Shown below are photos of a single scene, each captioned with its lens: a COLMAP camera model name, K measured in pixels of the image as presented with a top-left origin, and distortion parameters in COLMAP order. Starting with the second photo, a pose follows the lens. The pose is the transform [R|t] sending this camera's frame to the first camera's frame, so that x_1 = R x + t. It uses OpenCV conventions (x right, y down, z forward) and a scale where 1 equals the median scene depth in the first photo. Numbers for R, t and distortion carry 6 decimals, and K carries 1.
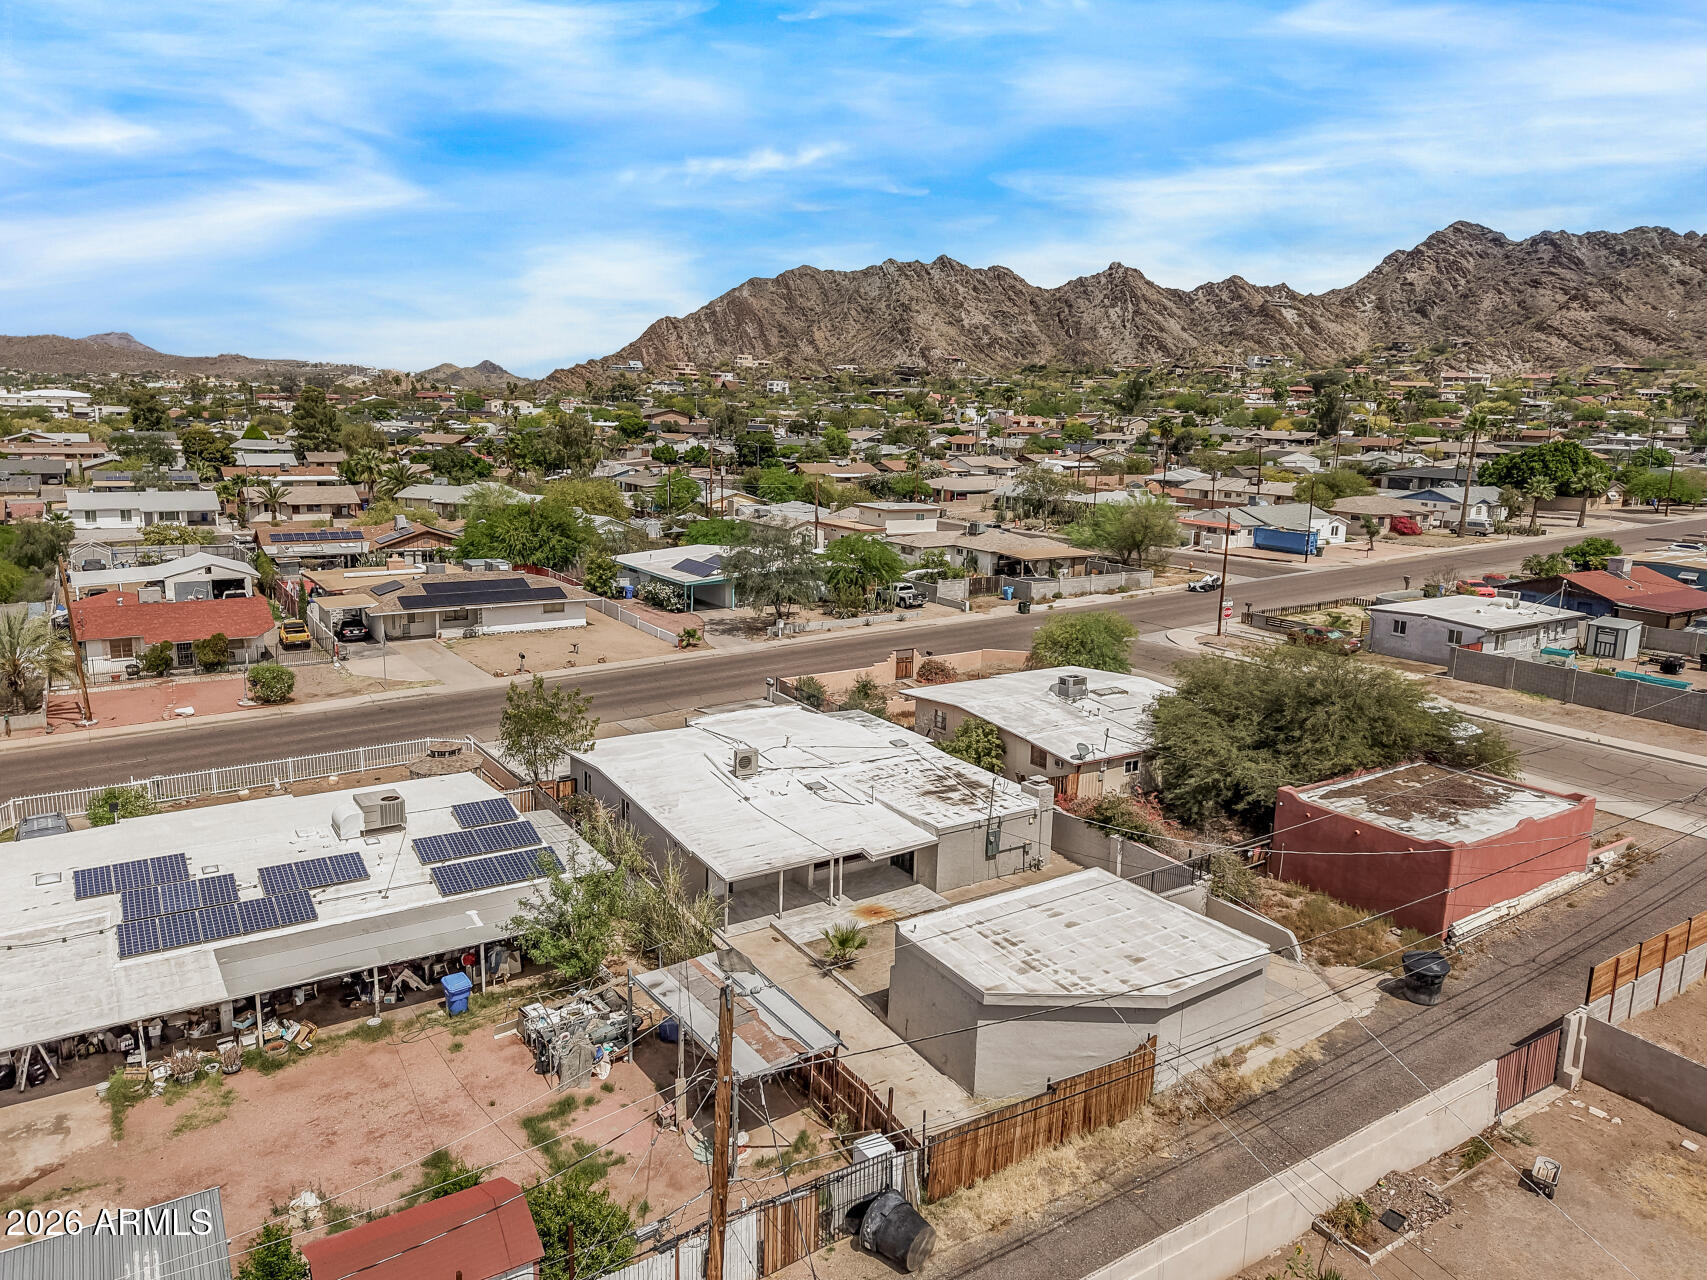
lens RADIAL K [[1176.1, 0, 851.8], [0, 1176.1, 643.9], [0, 0, 1]] dist [0.039873, -0.040787]
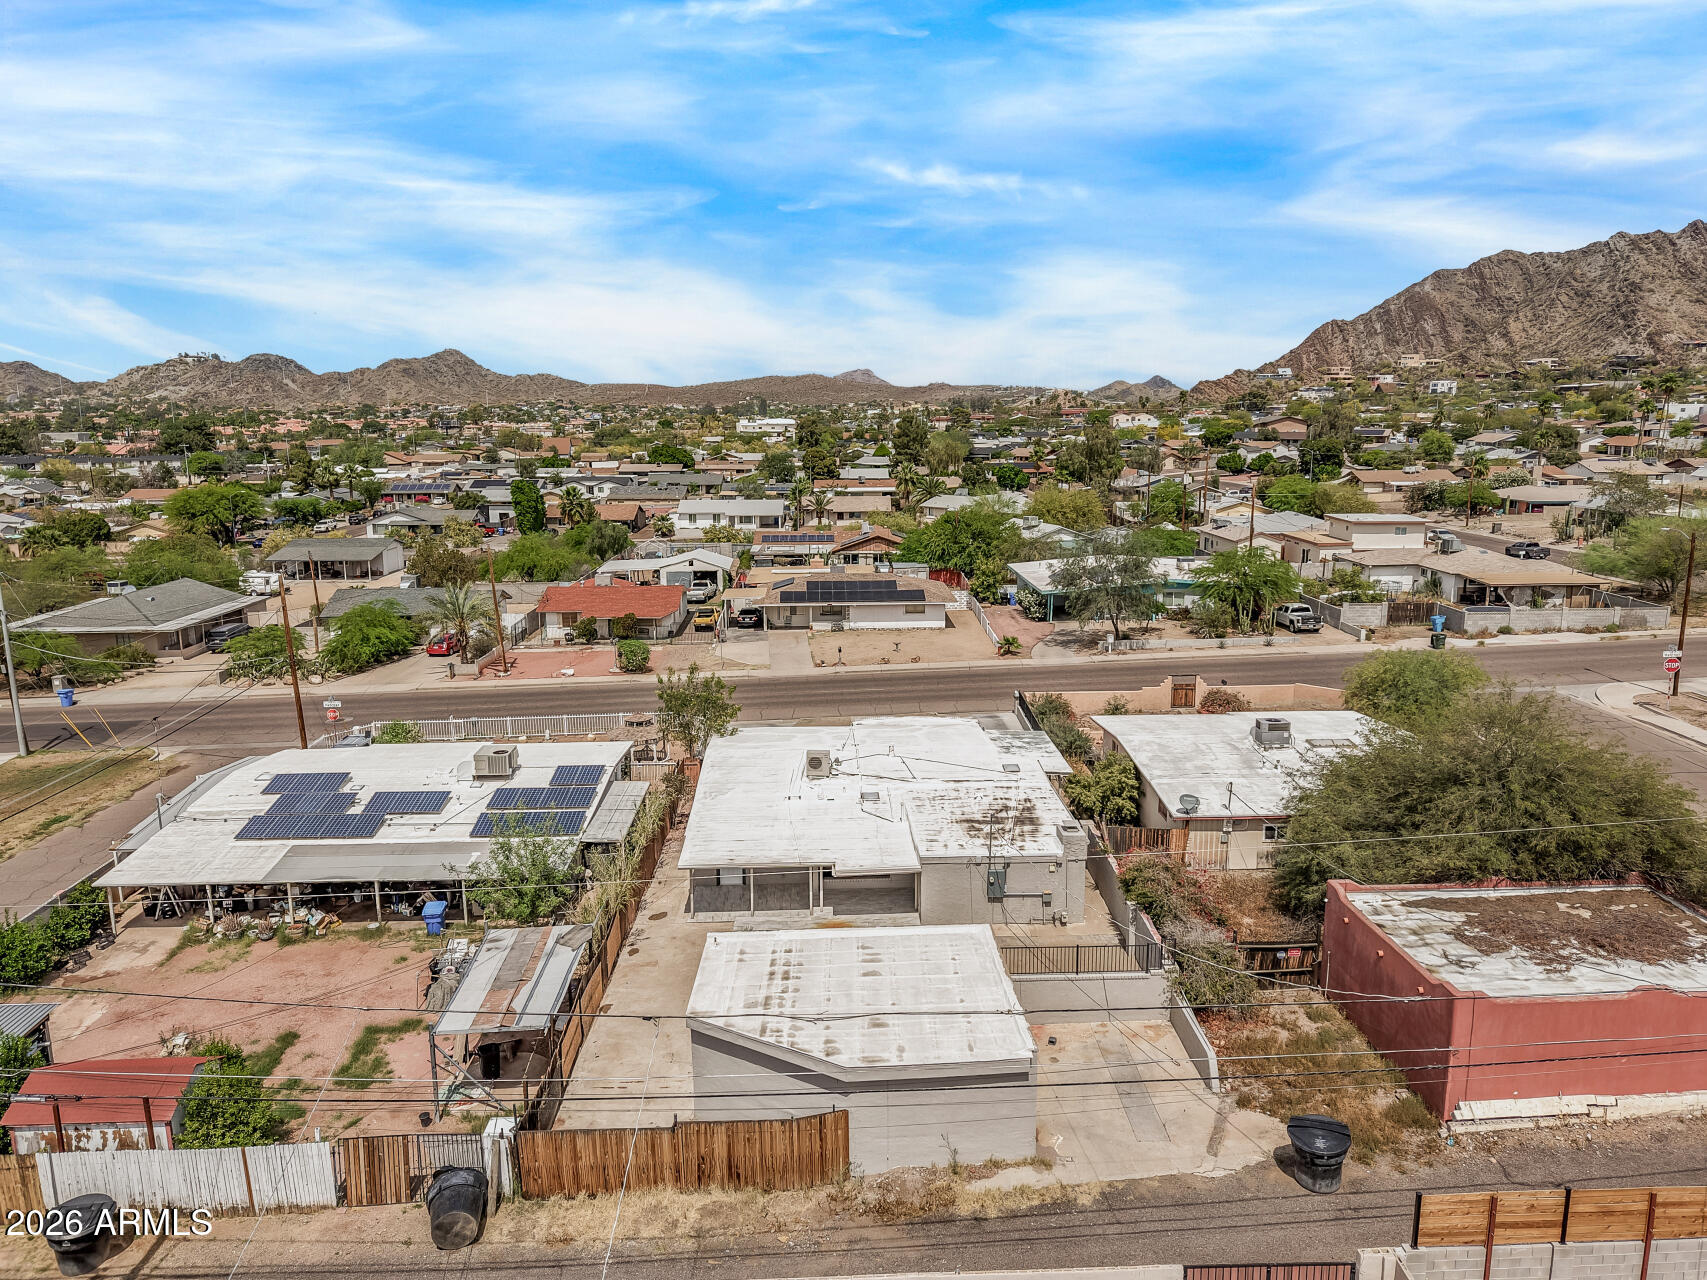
lens RADIAL K [[1148.6, 0, 854.2], [0, 1148.6, 620.9], [0, 0, 1]] dist [0.042326, -0.041288]
pose [[0.848711, 0.062193, -0.525187, 0.236080], [-0.075273, 0.997157, -0.003558, -0.011644], [0.523472, 0.042552, 0.850980, 0.082736]]
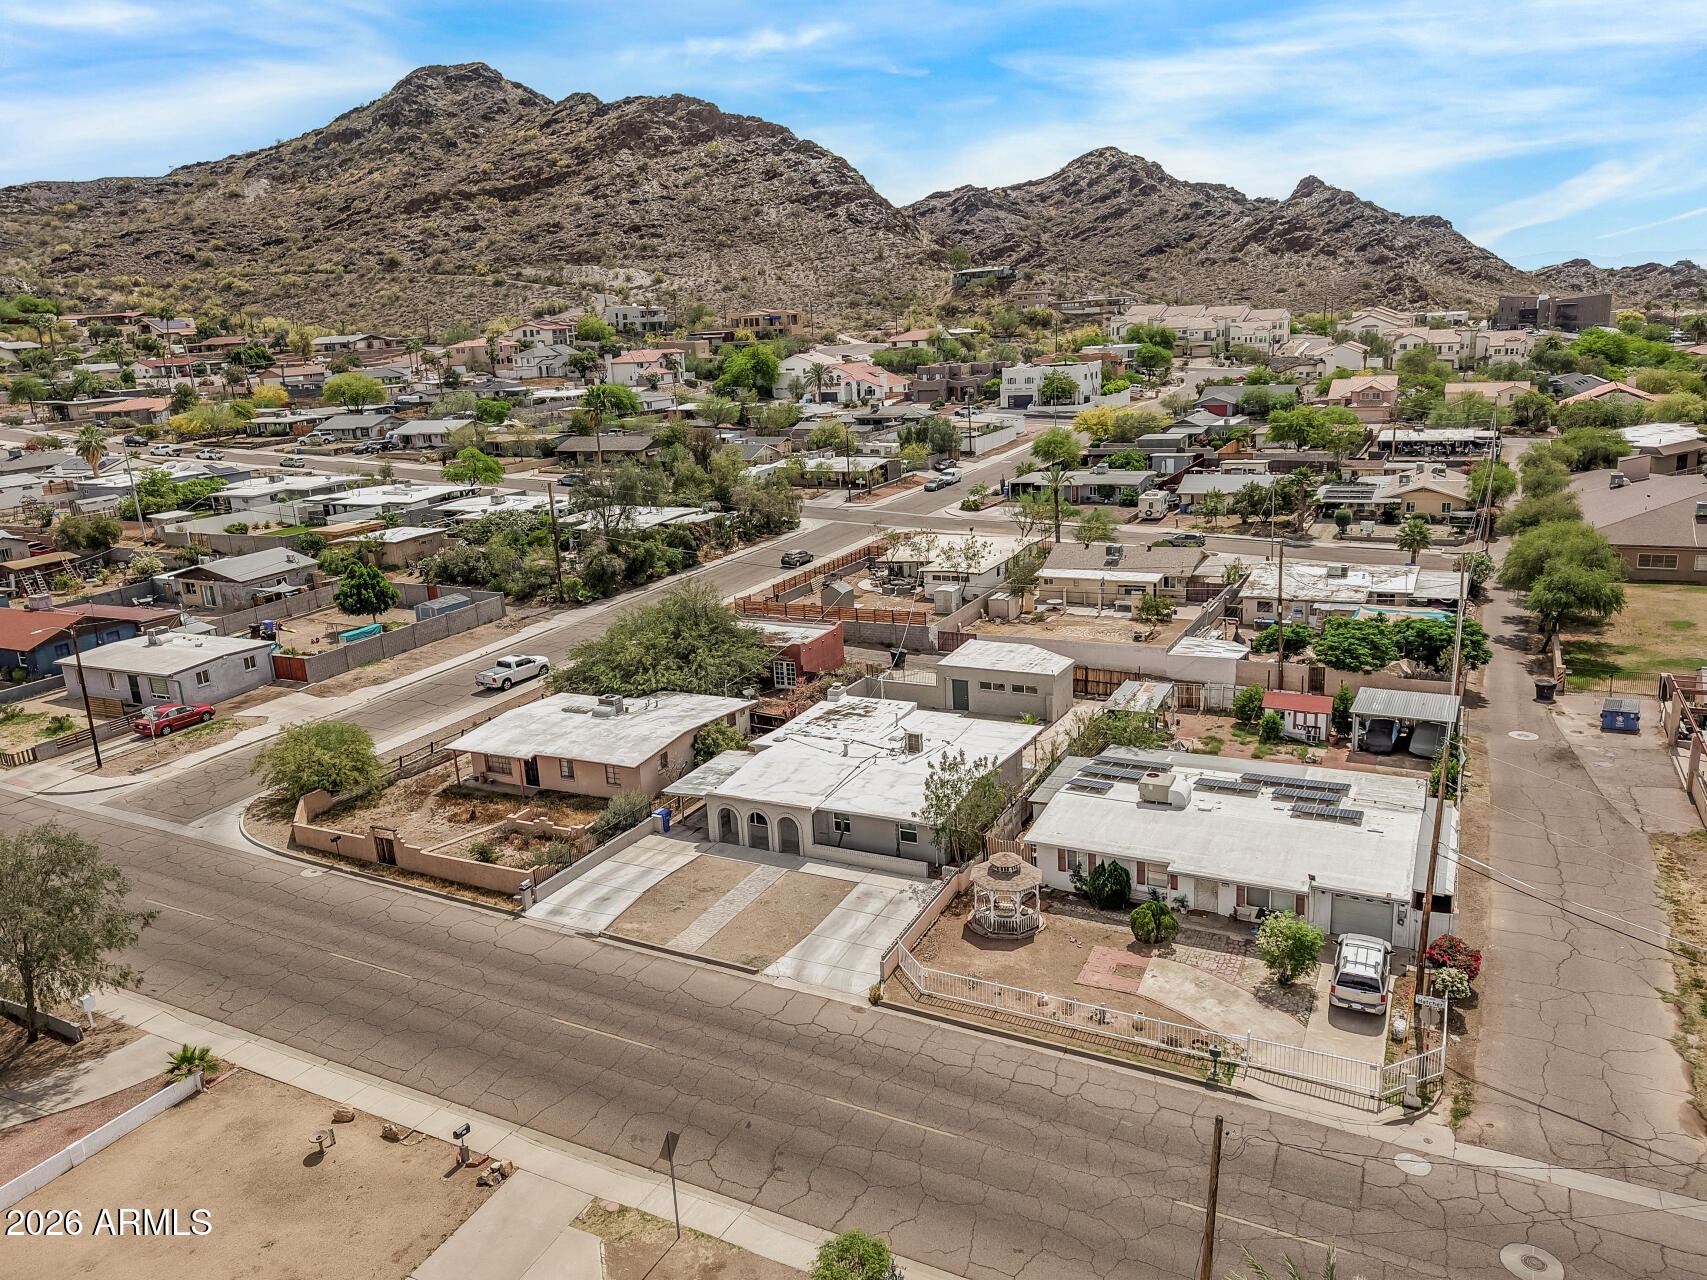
lens RADIAL K [[1216.9, 0, 853.5], [0, 1216.9, 640.0], [0, 0, 1]] dist [0.049032, -0.052829]
pose [[-0.493252, -0.229145, 0.839163, -0.624619], [0.215150, 0.902573, 0.372923, -0.281345], [-0.842860, 0.364492, -0.395896, 0.815851]]
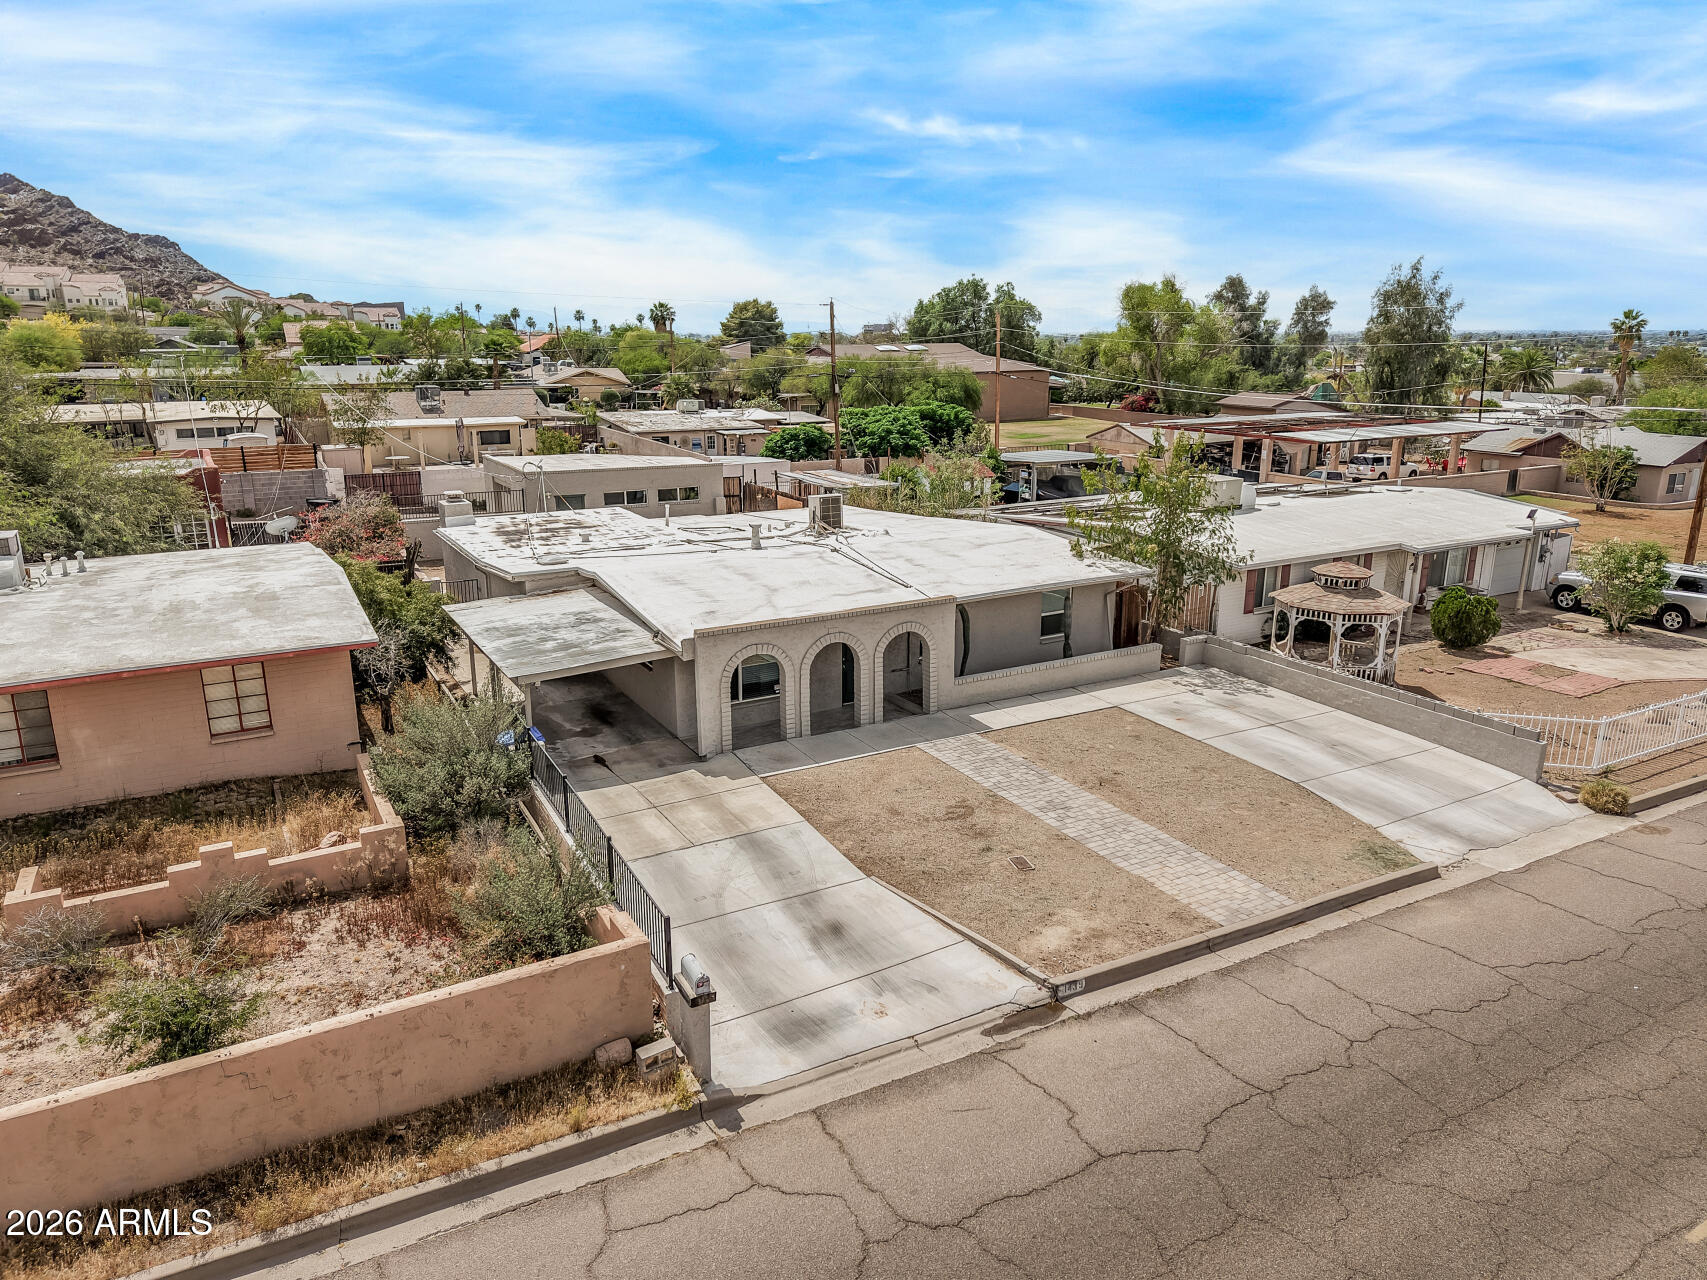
lens RADIAL K [[1128.1, 0, 858.0], [0, 1128.1, 643.2], [0, 0, 1]] dist [0.034853, -0.027673]
pose [[-0.996707, -0.053501, 0.060935, -0.081875], [-0.019321, 0.886505, 0.462315, -0.077762], [-0.078754, 0.459615, -0.884619, 0.858549]]
